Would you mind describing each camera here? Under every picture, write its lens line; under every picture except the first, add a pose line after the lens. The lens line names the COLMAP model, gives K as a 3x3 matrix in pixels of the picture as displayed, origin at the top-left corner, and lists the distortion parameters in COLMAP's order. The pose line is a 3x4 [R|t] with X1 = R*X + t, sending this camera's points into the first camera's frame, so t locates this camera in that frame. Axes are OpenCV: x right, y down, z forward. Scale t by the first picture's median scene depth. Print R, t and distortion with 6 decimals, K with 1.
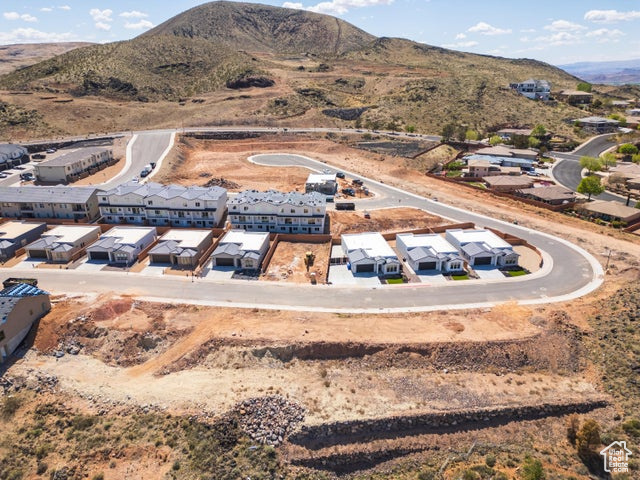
lens RADIAL K [[447.1, 0, 320.0], [0, 447.1, 240.0], [0, 0, 1]] dist [0.074928, -0.065016]
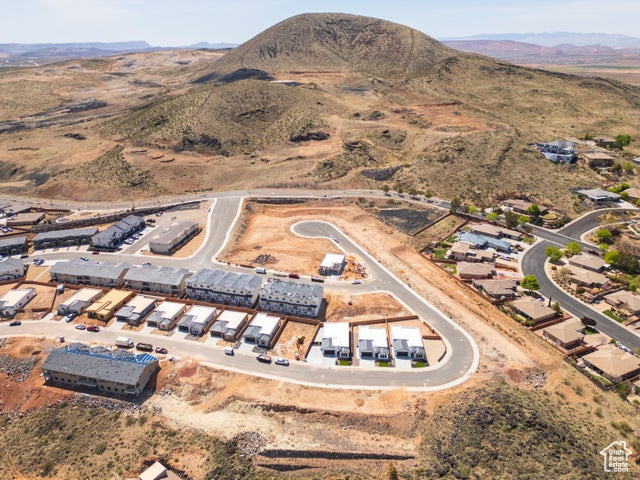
lens RADIAL K [[447.1, 0, 320.0], [0, 447.1, 240.0], [0, 0, 1]] dist [0.074928, -0.065016]
pose [[0.983230, 0.061152, -0.171814, 0.323238], [-0.053649, 0.997406, 0.047986, -0.427678], [0.174302, -0.037963, 0.983960, -0.639461]]
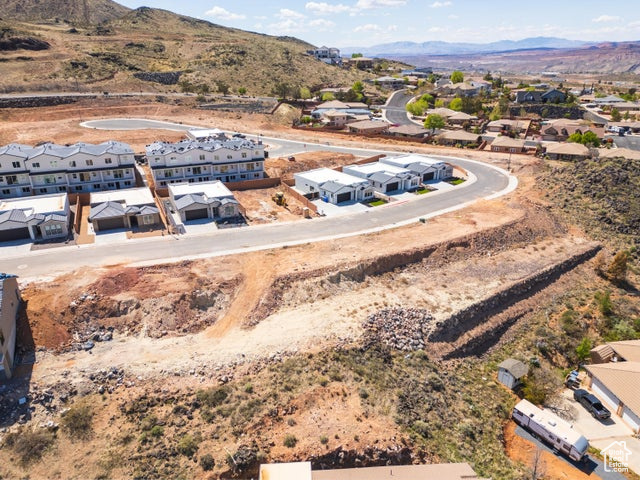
lens RADIAL K [[447.1, 0, 320.0], [0, 447.1, 240.0], [0, 0, 1]] dist [0.074928, -0.065016]
pose [[0.869545, -0.184952, 0.457914, -0.402027], [0.171046, 0.982623, 0.072078, 0.074554], [-0.463287, 0.015650, 0.886070, 0.154733]]
